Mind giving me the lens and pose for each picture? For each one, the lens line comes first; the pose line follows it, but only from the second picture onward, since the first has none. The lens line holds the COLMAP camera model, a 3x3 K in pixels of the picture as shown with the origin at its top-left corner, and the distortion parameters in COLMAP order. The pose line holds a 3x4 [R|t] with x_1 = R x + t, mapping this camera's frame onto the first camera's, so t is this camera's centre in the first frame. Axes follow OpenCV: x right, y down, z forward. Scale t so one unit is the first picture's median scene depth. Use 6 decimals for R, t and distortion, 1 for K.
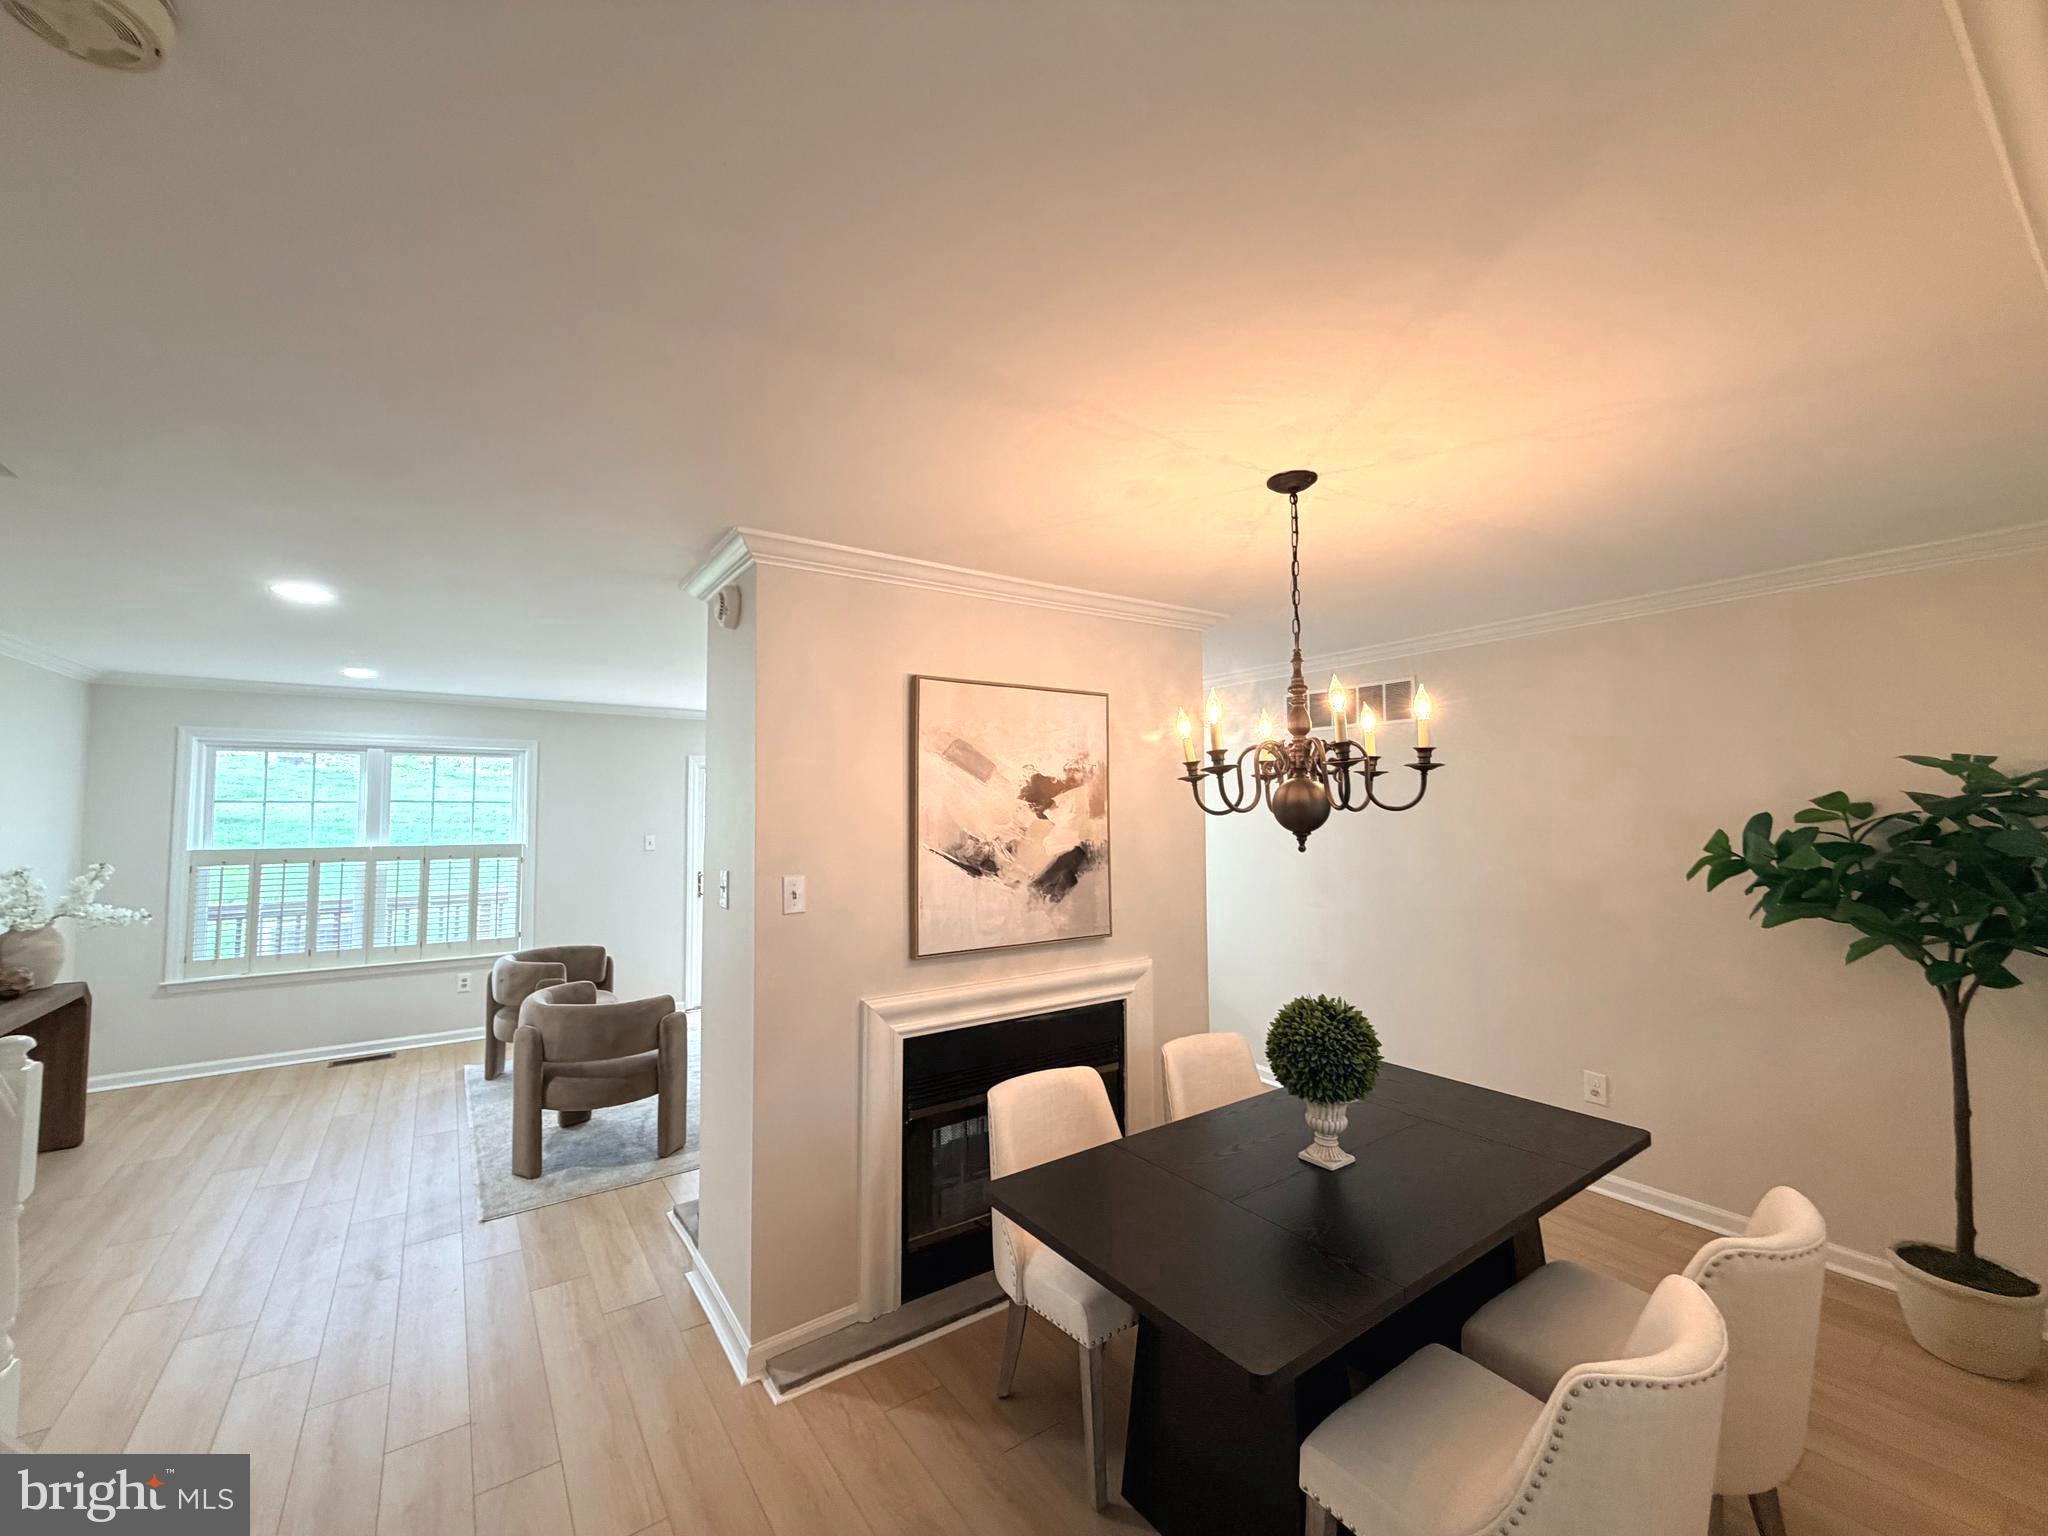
lens RADIAL K [[830.5, 0, 1024.0], [0, 830.5, 768.0], [0, 0, 1]] dist [0.000332, 0.000706]
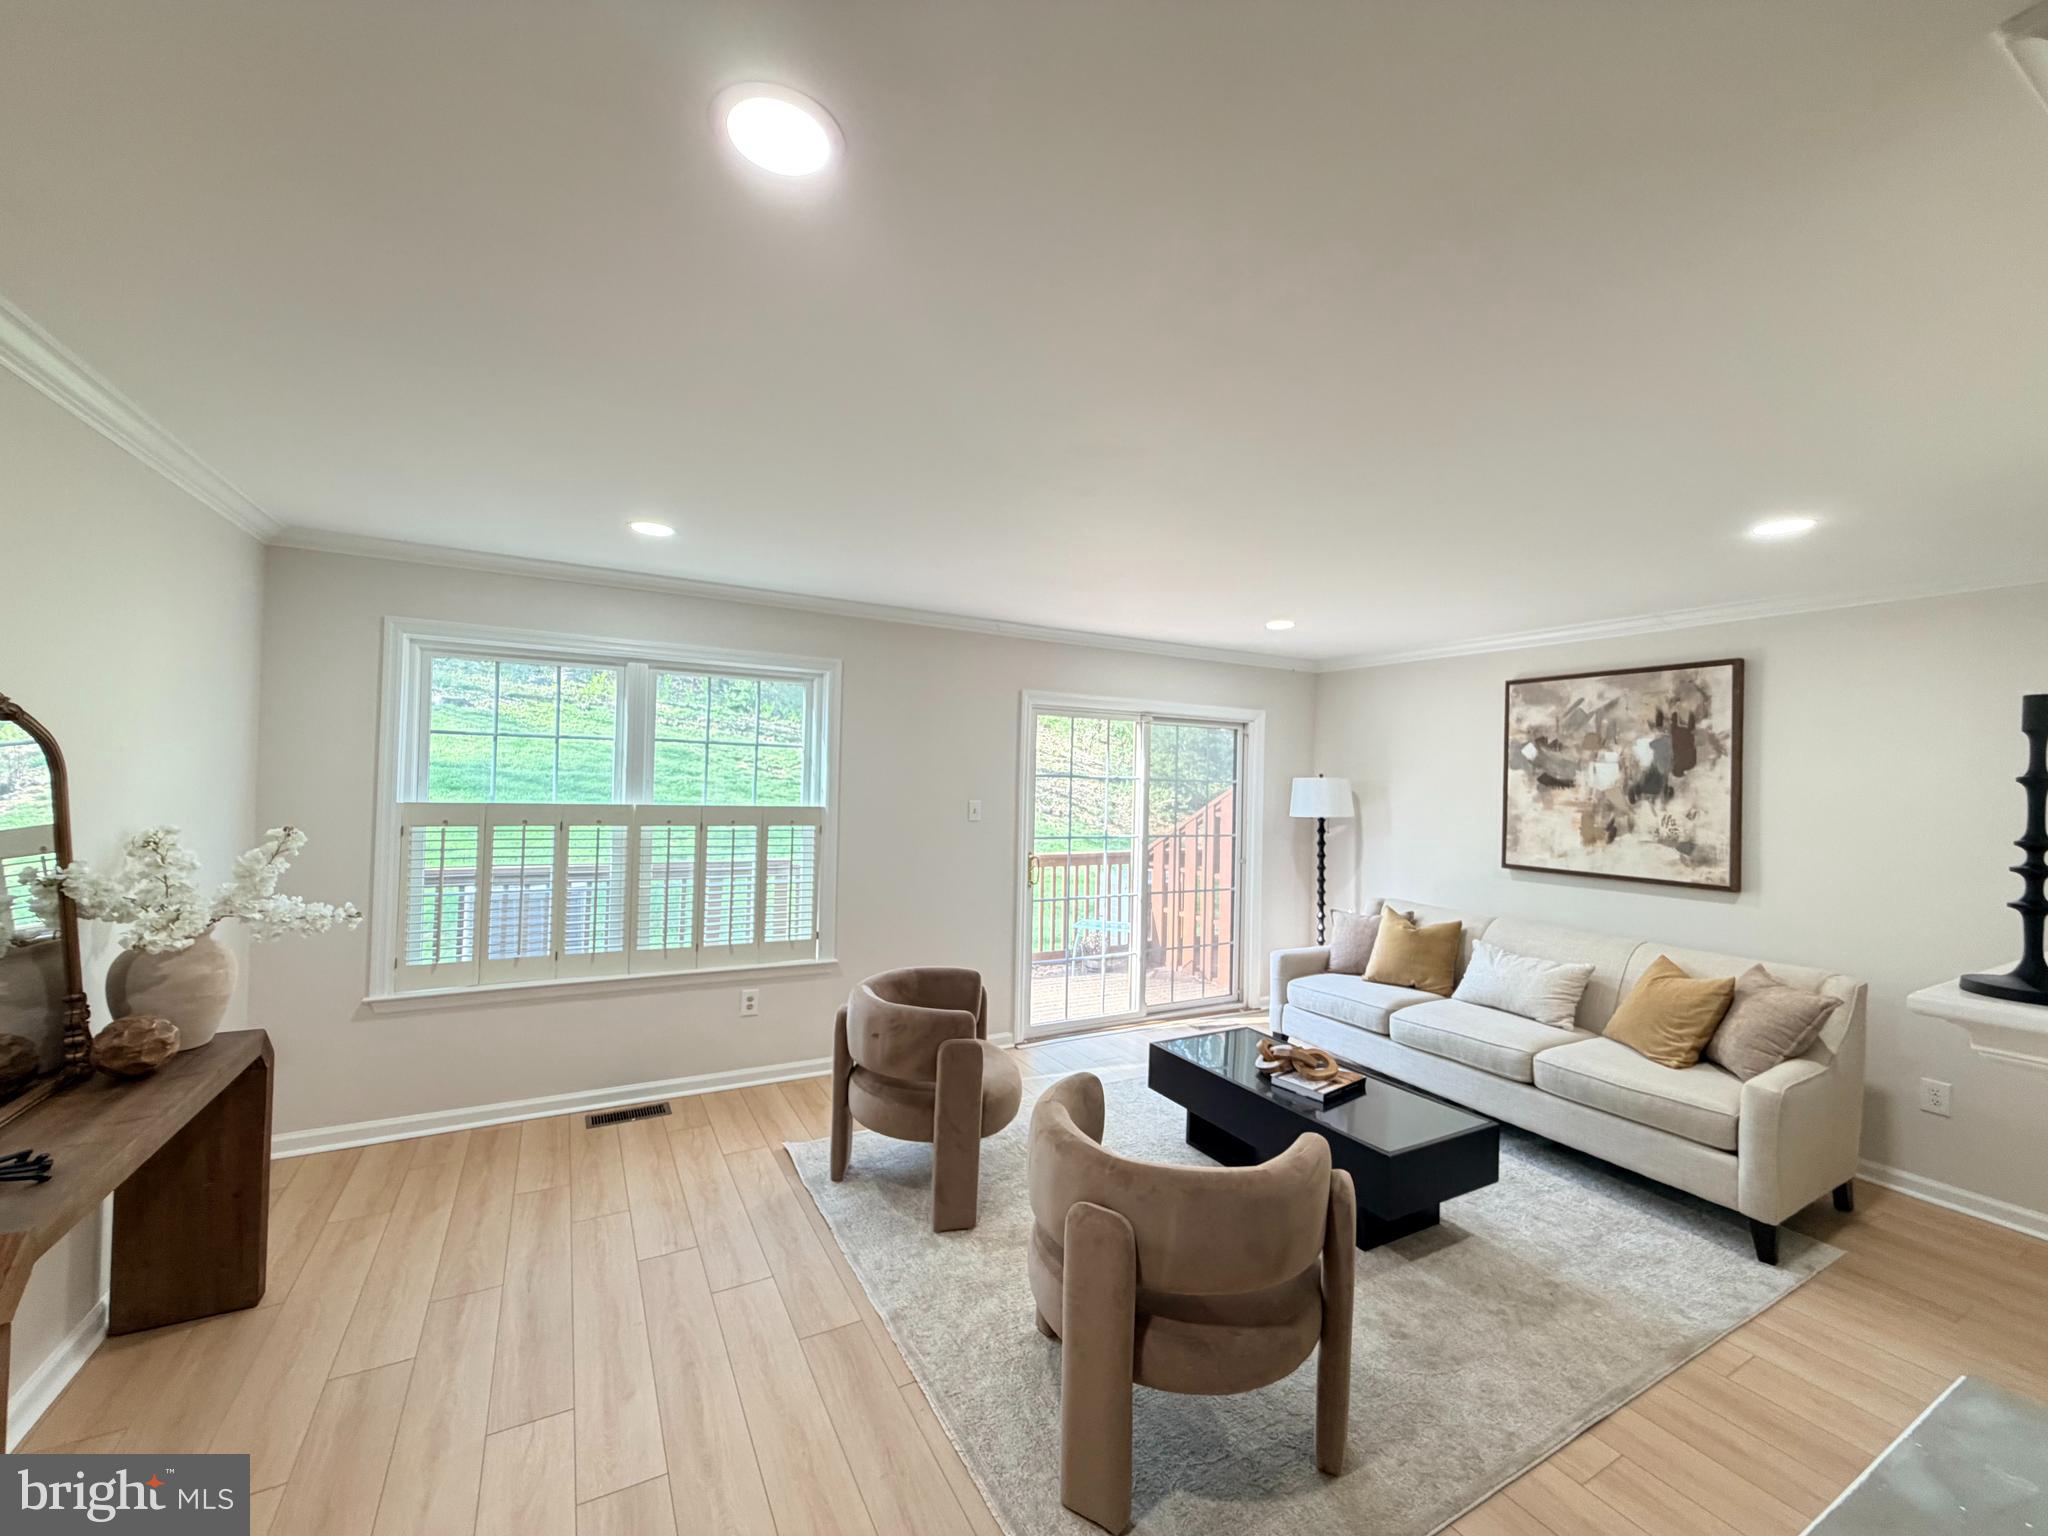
lens RADIAL K [[830.5, 0, 1024.0], [0, 830.5, 768.0], [0, 0, 1]] dist [0.000332, 0.000706]
pose [[0.994217, 0.031126, -0.102783, -0.435242], [-0.026861, 0.998730, 0.042622, 0.028842], [0.103979, -0.039615, 0.993790, 0.386746]]
